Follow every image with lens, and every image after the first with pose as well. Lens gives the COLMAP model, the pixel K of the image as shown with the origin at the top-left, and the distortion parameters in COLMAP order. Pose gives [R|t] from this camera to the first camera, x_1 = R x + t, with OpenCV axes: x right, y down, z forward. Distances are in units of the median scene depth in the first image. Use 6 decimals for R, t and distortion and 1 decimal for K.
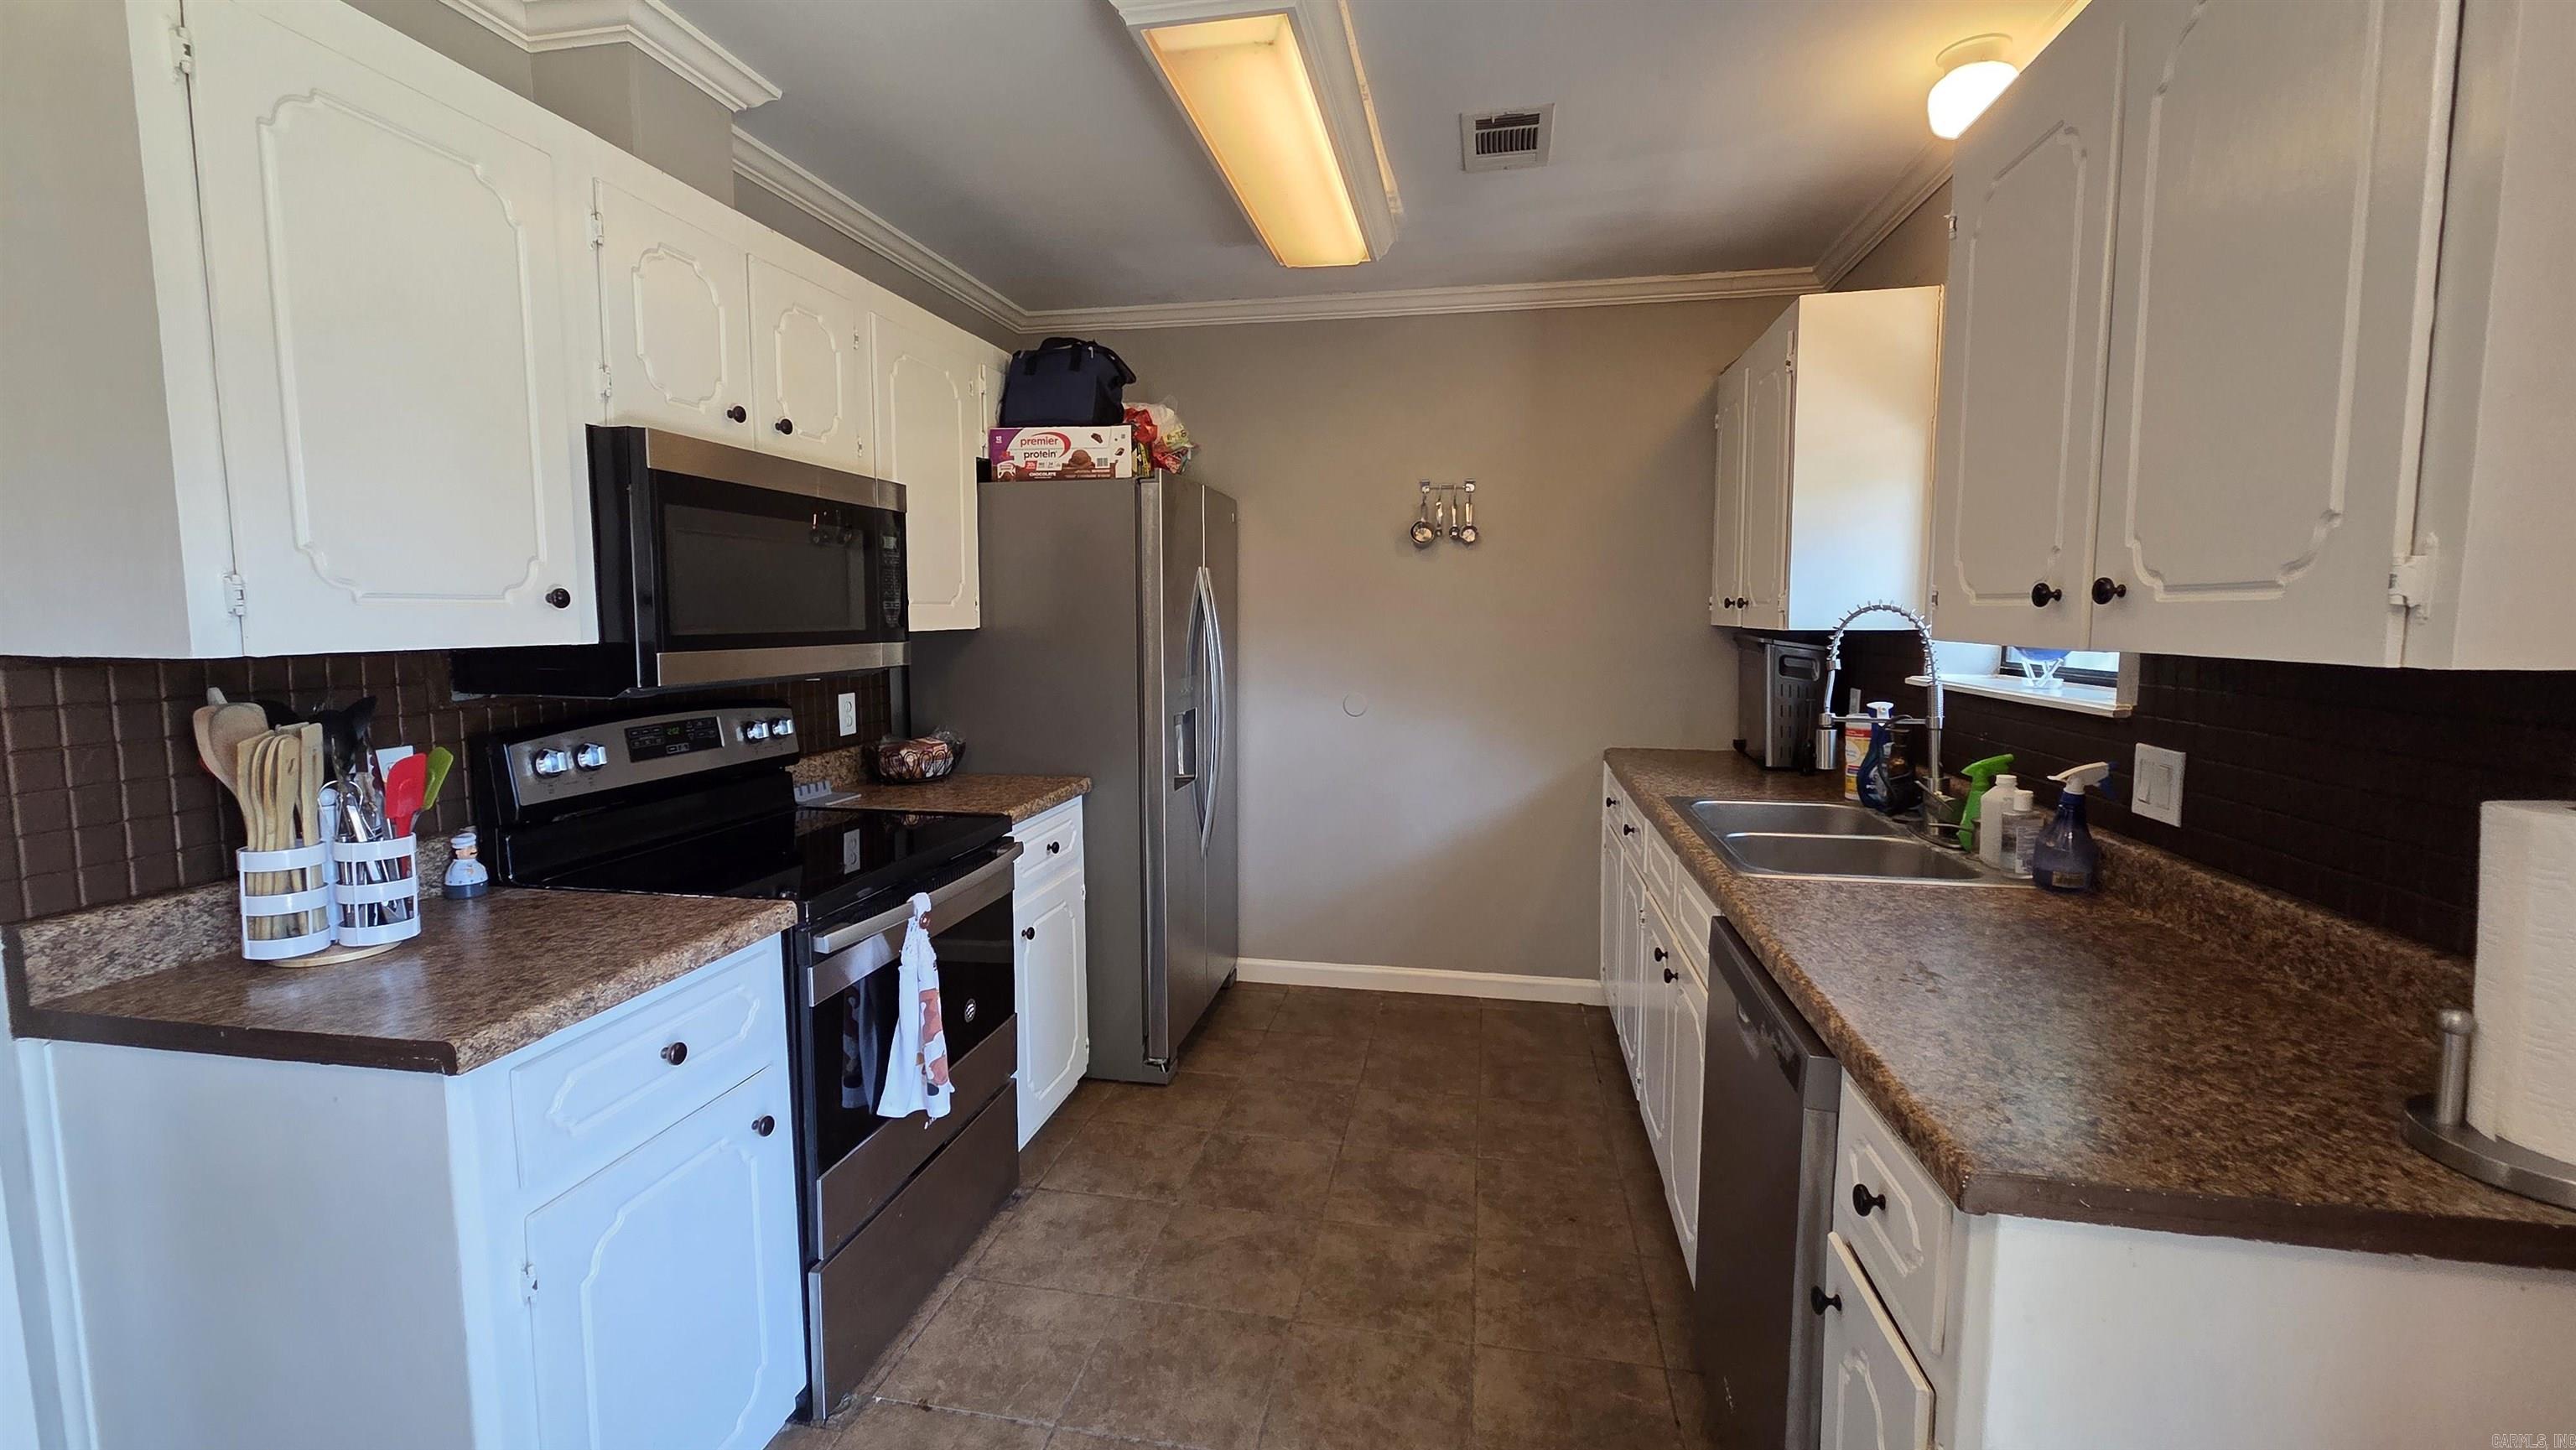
lens RADIAL K [[1055.6, 0, 1284.5], [0, 1055.6, 714.6], [0, 0, 1]] dist [0.003047, -0.000790]
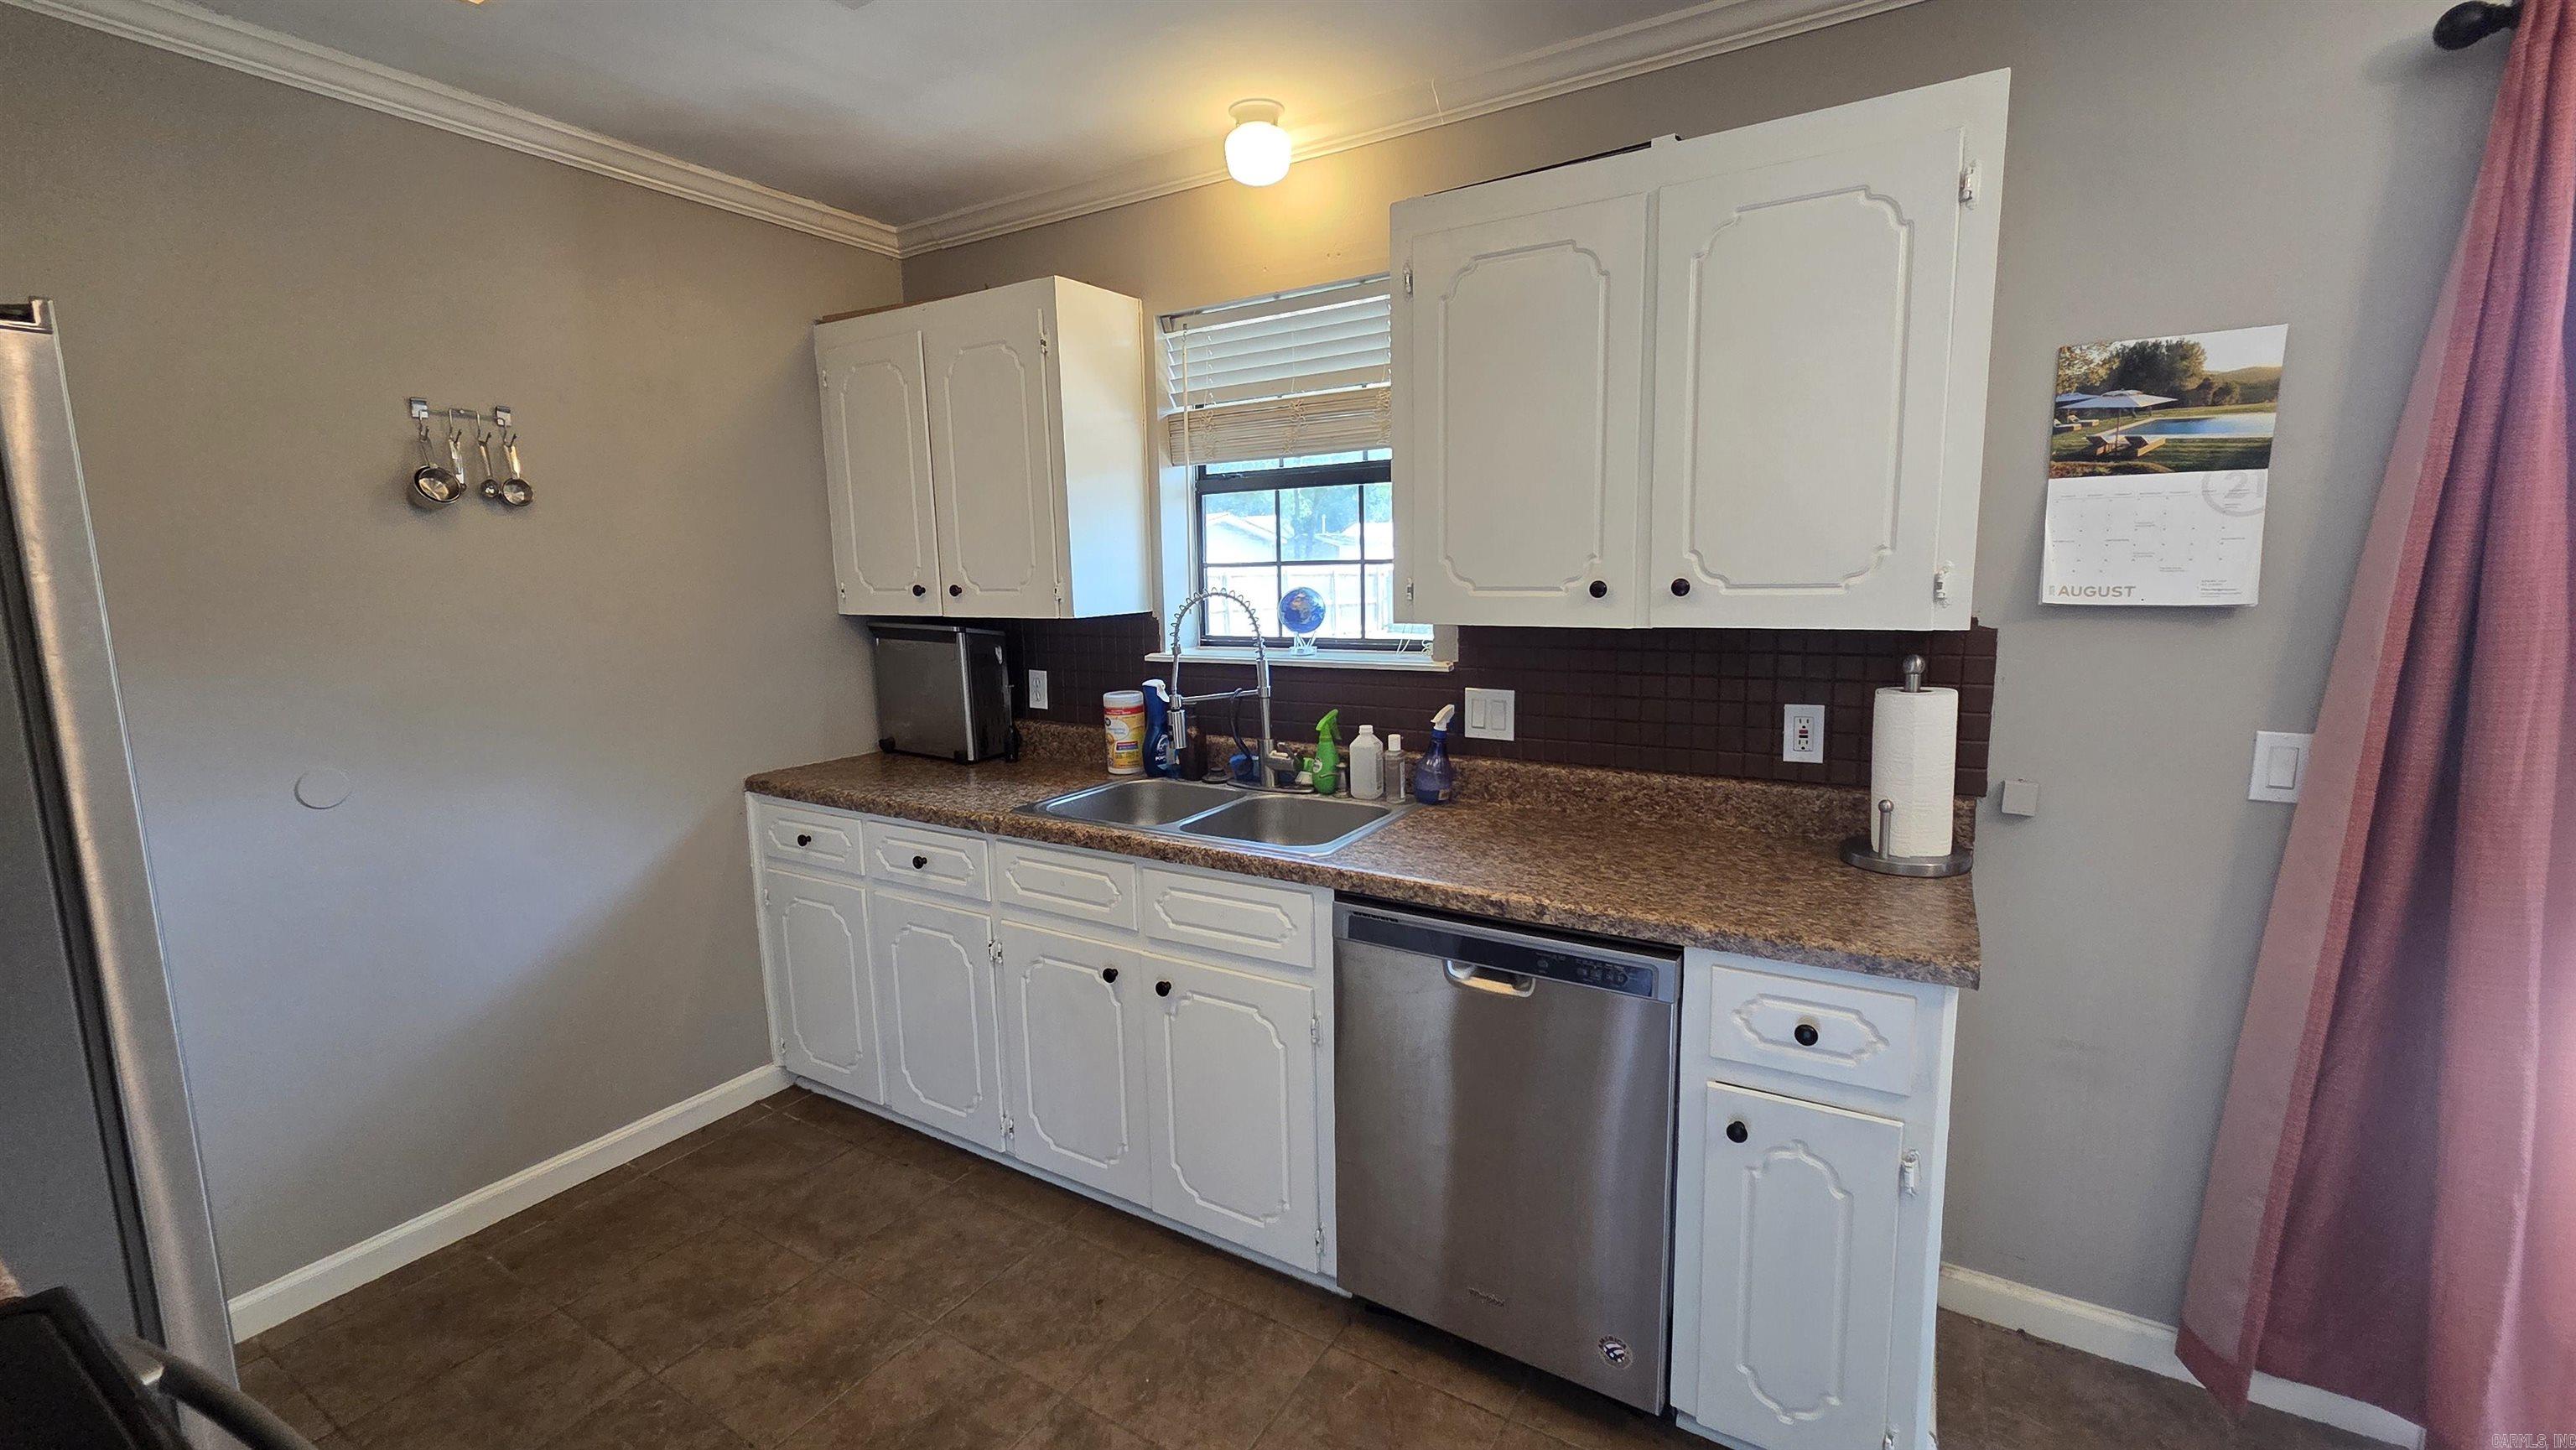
lens RADIAL K [[1055.6, 0, 1281.5], [0, 1055.6, 715.9], [0, 0, 1]] dist [0.003047, -0.000790]
pose [[0.349689, -0.136880, 0.926812, -0.427459], [0.108053, 0.988560, 0.105231, -0.080502], [-0.930614, 0.063347, 0.360479, 0.517447]]
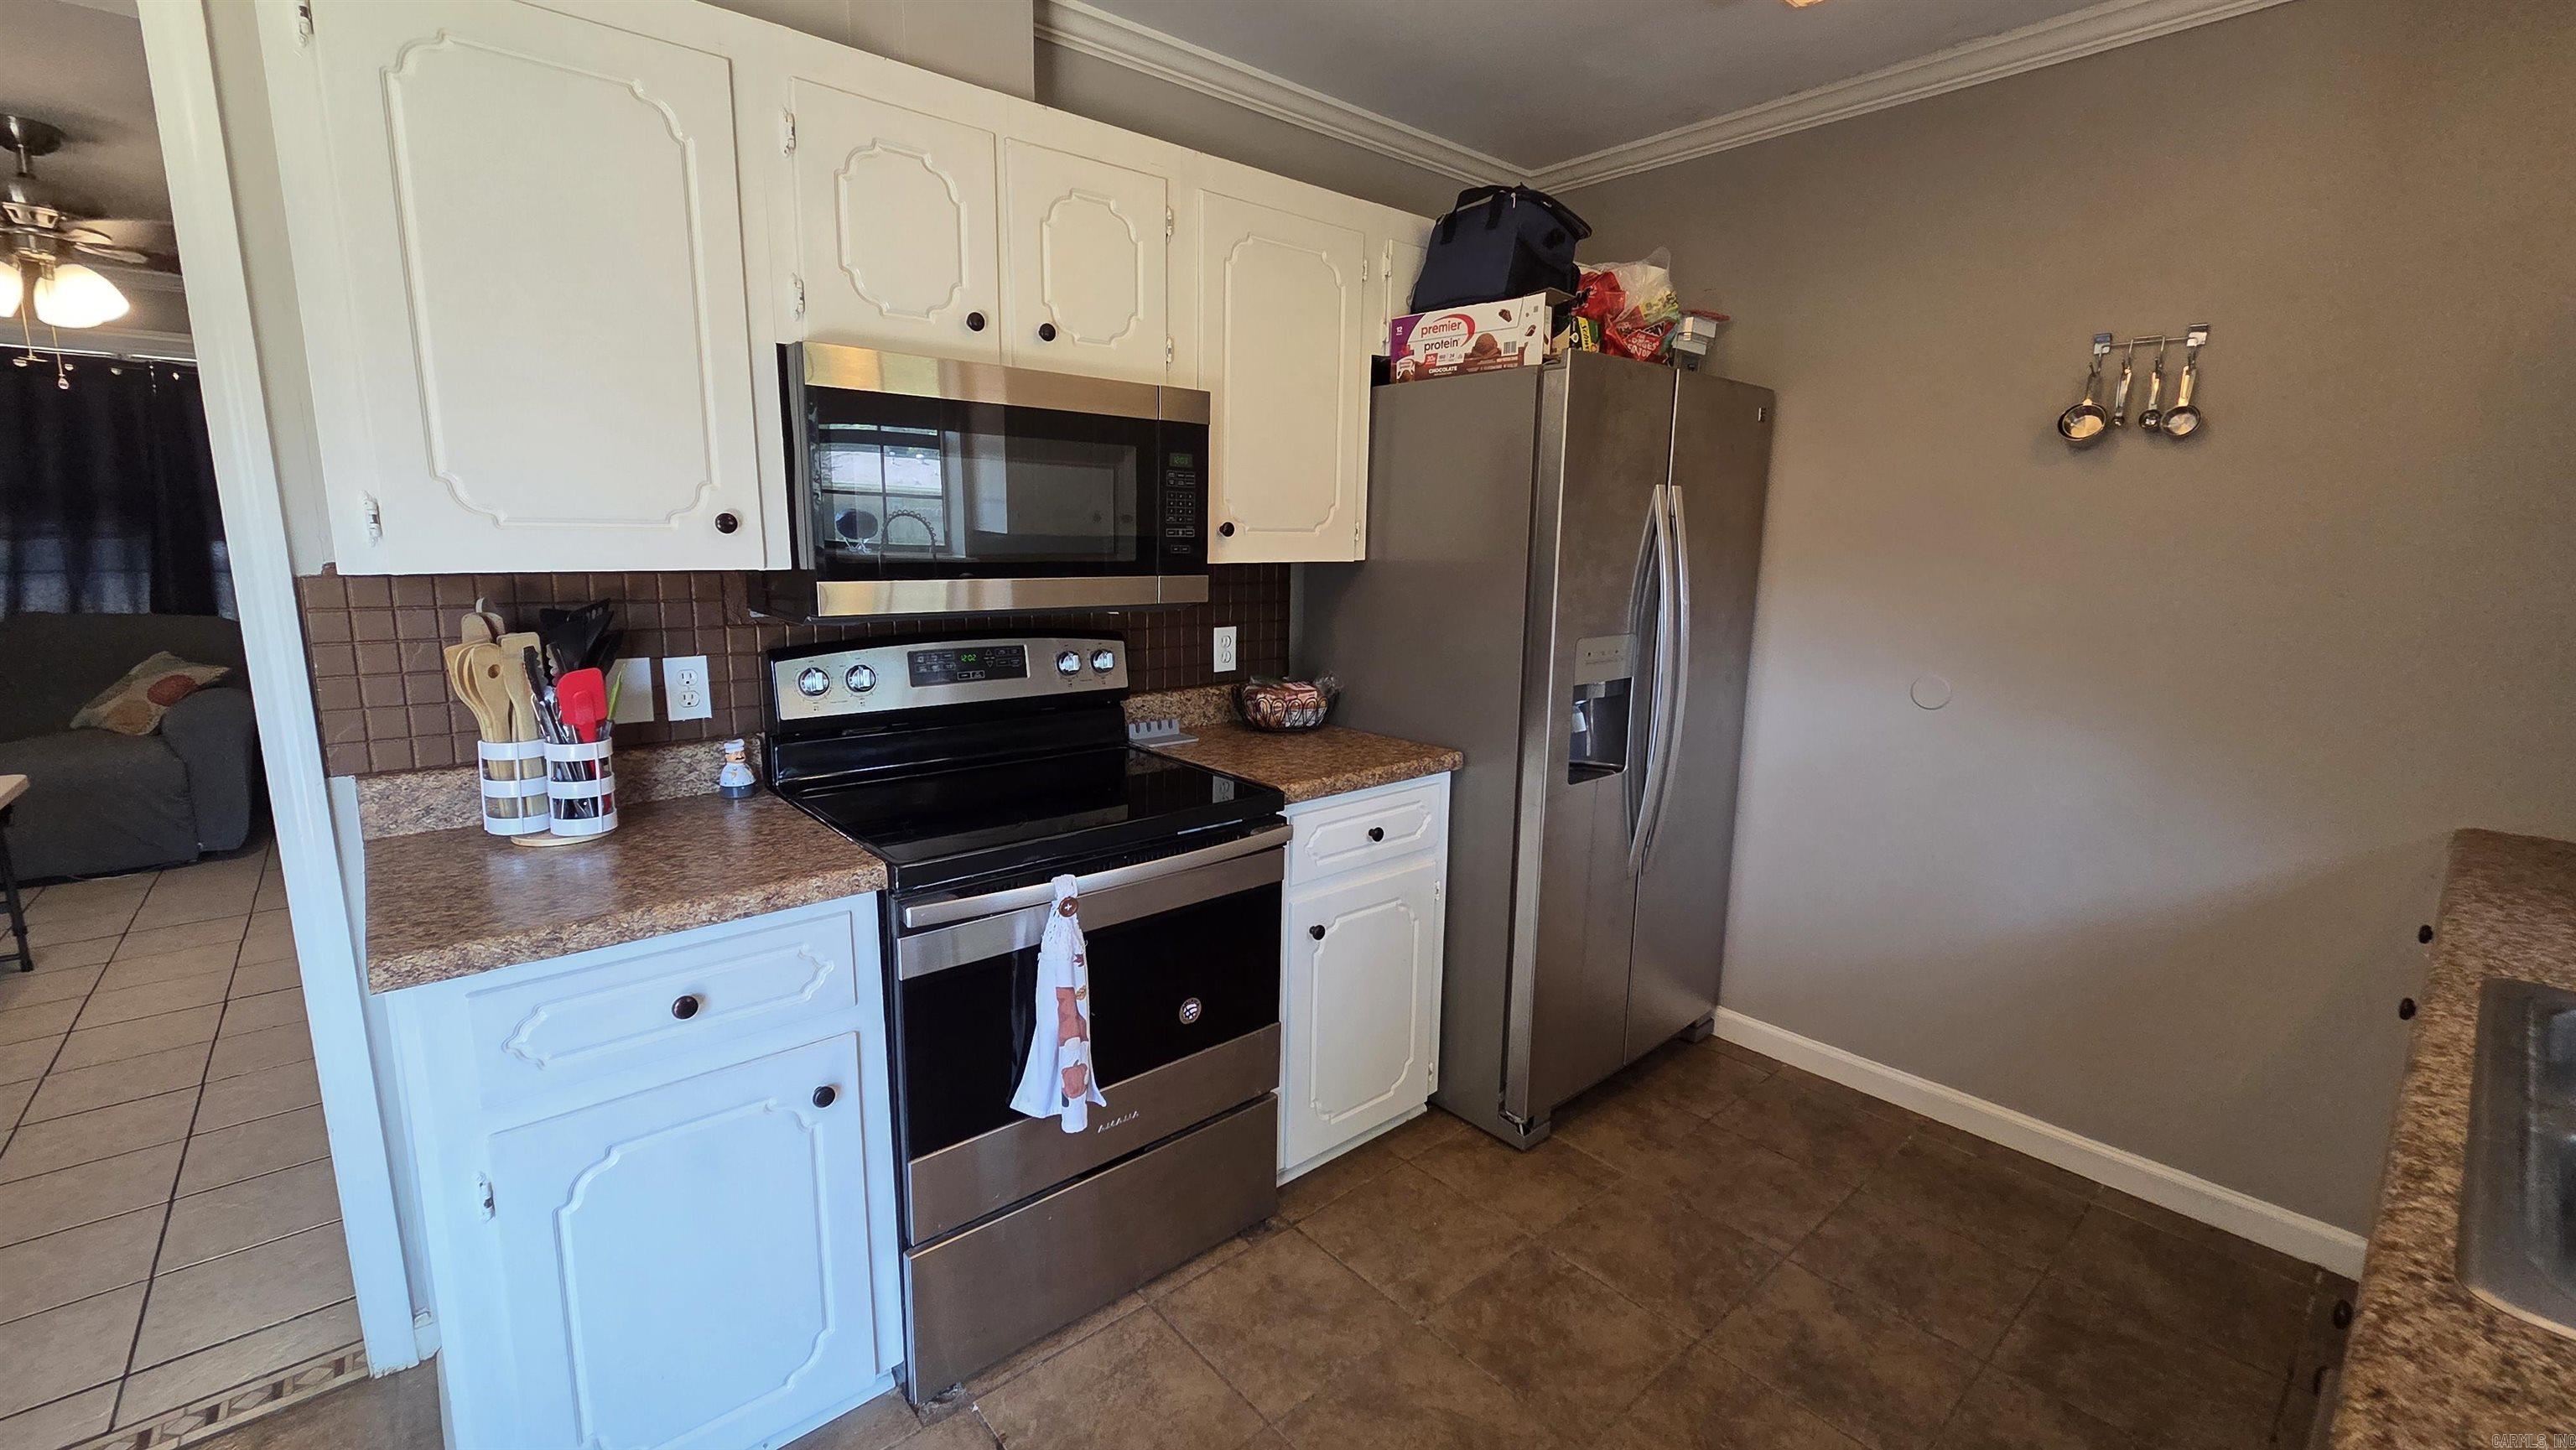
lens RADIAL K [[1055.6, 0, 1283.1], [0, 1055.6, 714.7], [0, 0, 1]] dist [0.003047, -0.000790]
pose [[0.786309, 0.119492, -0.606168, 0.240564], [-0.076212, 0.992385, 0.096766, -0.045358], [0.613115, -0.029891, 0.789428, 0.356500]]
